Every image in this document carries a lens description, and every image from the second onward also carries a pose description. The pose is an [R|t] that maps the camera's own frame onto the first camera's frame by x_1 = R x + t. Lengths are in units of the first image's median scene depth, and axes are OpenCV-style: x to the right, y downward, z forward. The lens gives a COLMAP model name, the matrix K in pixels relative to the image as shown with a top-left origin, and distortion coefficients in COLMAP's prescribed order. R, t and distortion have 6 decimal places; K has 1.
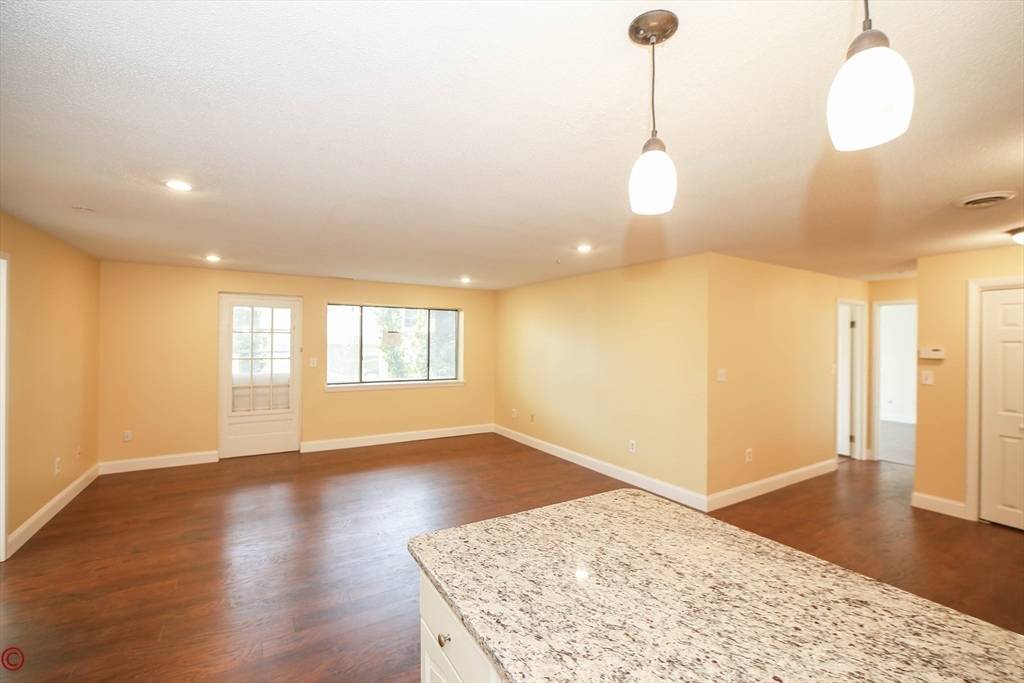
lens RADIAL K [[436.7, 0, 513.3], [0, 436.7, 339.7], [0, 0, 1]] dist [-0.014217, 0.001767]
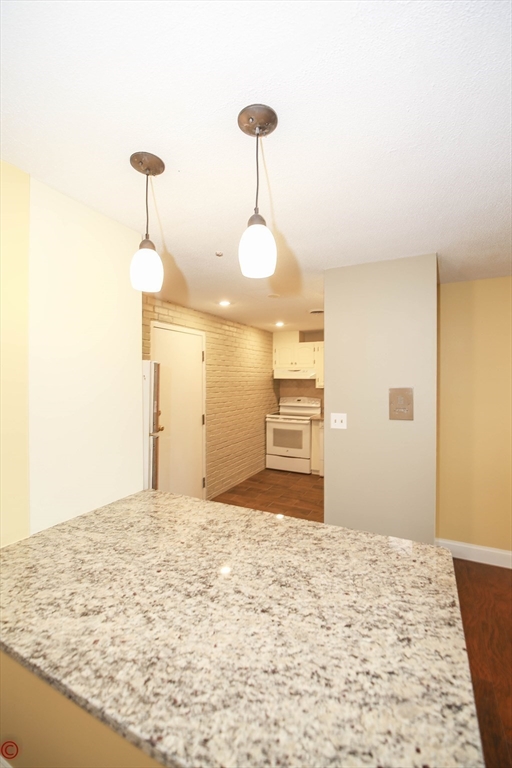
lens RADIAL K [[327.5, 0, 255.2], [0, 327.5, 379.5], [0, 0, 1]] dist [-0.014217, 0.001767]
pose [[-0.850227, -0.006625, -0.526375, 0.196831], [-0.004049, 0.999974, -0.006045, 0.001670], [0.526401, -0.003008, -0.850231, 0.433063]]
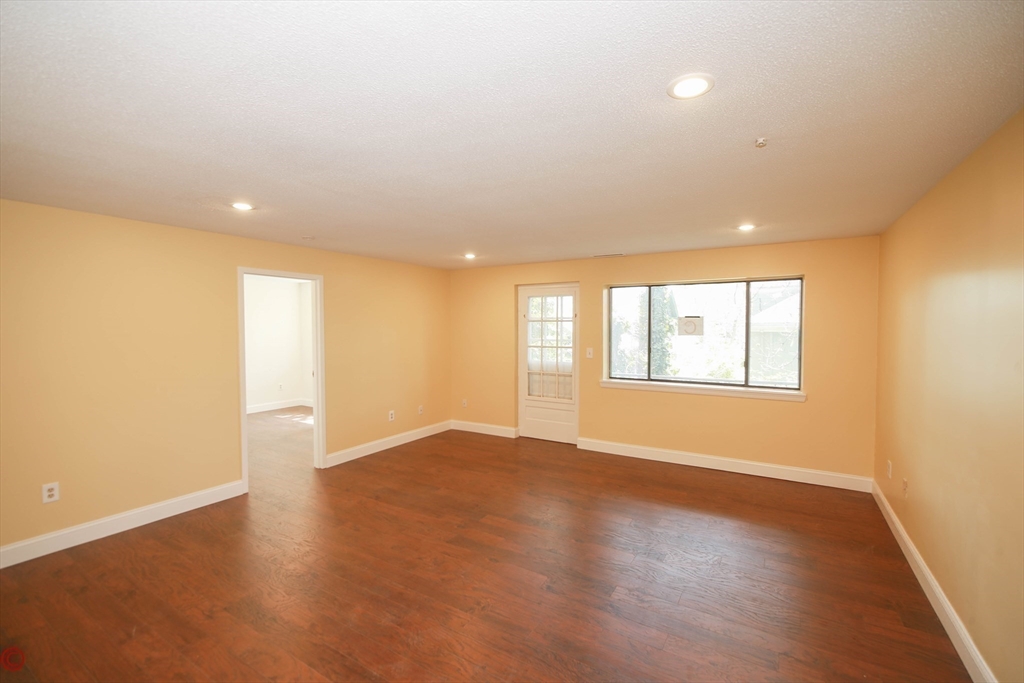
lens RADIAL K [[436.7, 0, 514.9], [0, 436.7, 338.2], [0, 0, 1]] dist [-0.014217, 0.001767]
pose [[0.465024, 0.012912, -0.885204, 0.352078], [0.006387, 0.999819, 0.017939, 0.005509], [0.885275, -0.013996, 0.464858, 0.556713]]
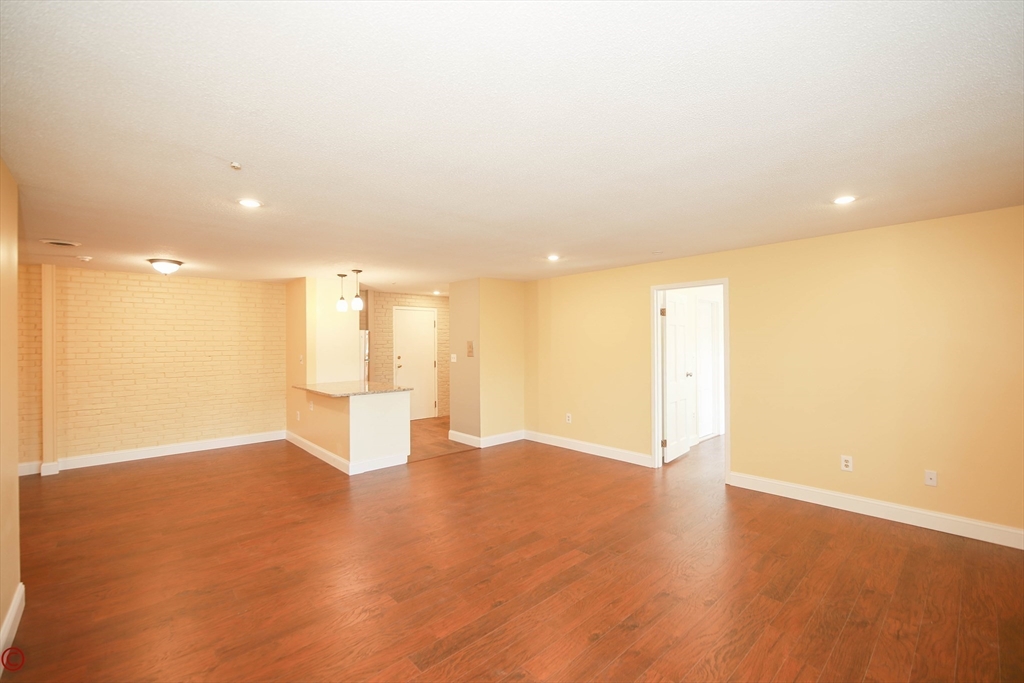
lens RADIAL K [[436.7, 0, 513.5], [0, 436.7, 340.3], [0, 0, 1]] dist [-0.014217, 0.001767]
pose [[-0.980676, -0.000925, -0.195637, -0.103930], [0.000694, 0.999966, -0.008210, 0.019169], [0.195638, -0.008187, -0.980642, 1.461498]]
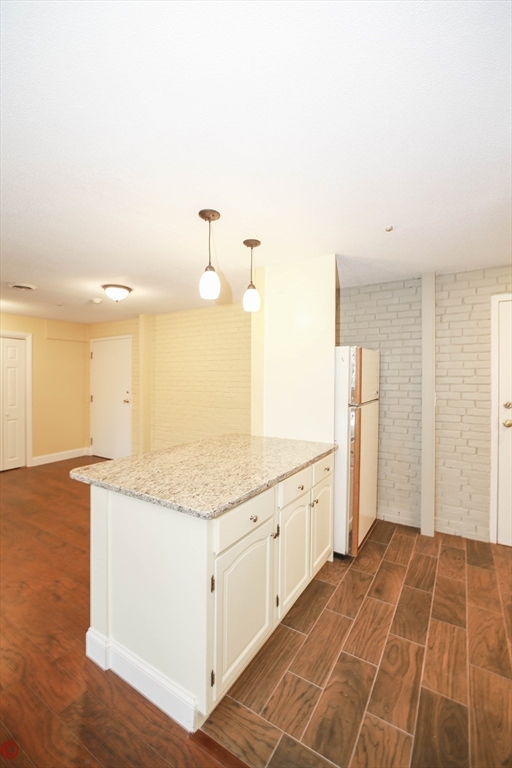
lens RADIAL K [[327.5, 0, 255.7], [0, 327.5, 379.8], [0, 0, 1]] dist [-0.014217, 0.001767]
pose [[-0.447260, -0.011358, 0.894332, -0.317100], [-0.012356, 0.999902, 0.006519, 0.027939], [-0.894319, -0.008135, -0.447357, 0.375585]]
